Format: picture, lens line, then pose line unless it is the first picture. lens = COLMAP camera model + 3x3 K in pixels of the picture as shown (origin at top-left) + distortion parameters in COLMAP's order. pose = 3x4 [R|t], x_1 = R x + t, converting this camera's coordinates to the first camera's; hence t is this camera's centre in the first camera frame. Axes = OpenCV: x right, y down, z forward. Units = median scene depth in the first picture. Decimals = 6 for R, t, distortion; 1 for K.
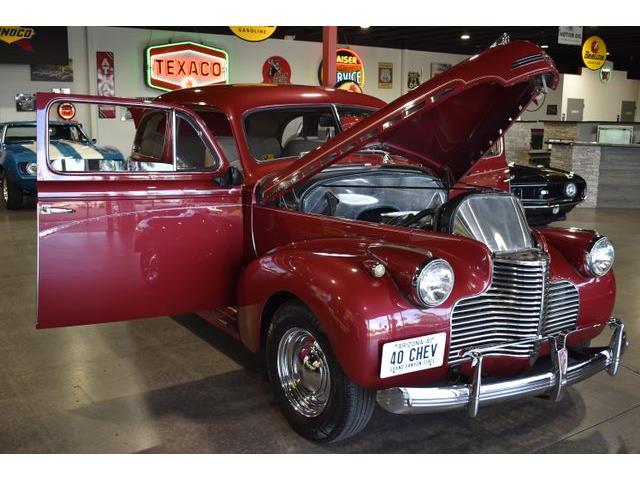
lens RADIAL K [[681.7, 0, 320.0], [0, 681.7, 240.0], [0, 0, 1]] dist [-0.074322, 0.019162]
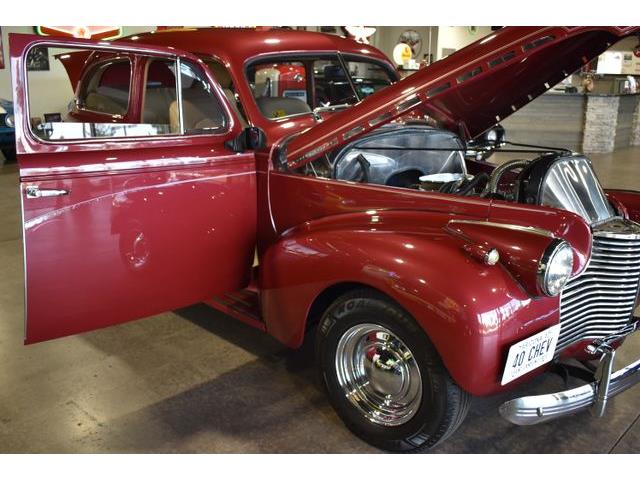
lens RADIAL K [[624.0, 0, 320.0], [0, 624.0, 240.0], [0, 0, 1]] dist [-0.068274, -0.016376]
pose [[0.979330, -0.050786, 0.195792, -0.226822], [0.031838, 0.994604, 0.098738, -0.048927], [-0.199750, -0.090463, 0.975662, 0.261254]]
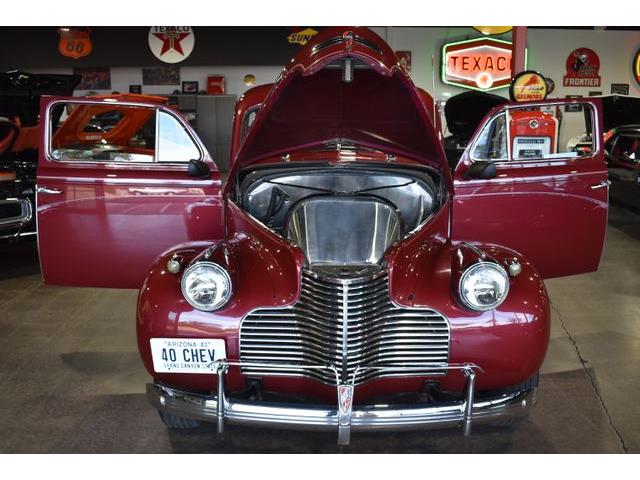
lens RADIAL K [[651.6, 0, 320.0], [0, 651.6, 240.0], [0, 0, 1]] dist [-0.081762, 0.005577]
pose [[0.847449, 0.093487, -0.522580, 0.654108], [-0.084799, 0.995571, 0.040587, -0.043909], [0.524060, 0.009919, 0.851624, 0.253769]]
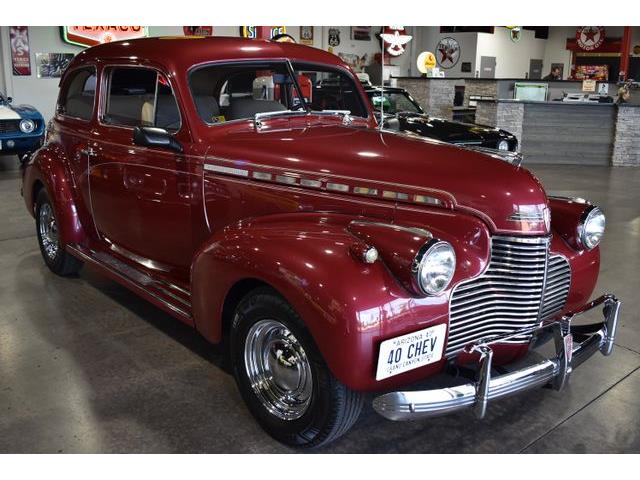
lens RADIAL K [[651.6, 0, 320.0], [0, 651.6, 240.0], [0, 0, 1]] dist [-0.081762, 0.005577]
pose [[0.991932, -0.026442, 0.123984, -0.066300], [0.017389, 0.997141, 0.073537, -0.030566], [-0.125574, -0.070788, 0.989556, 0.171384]]
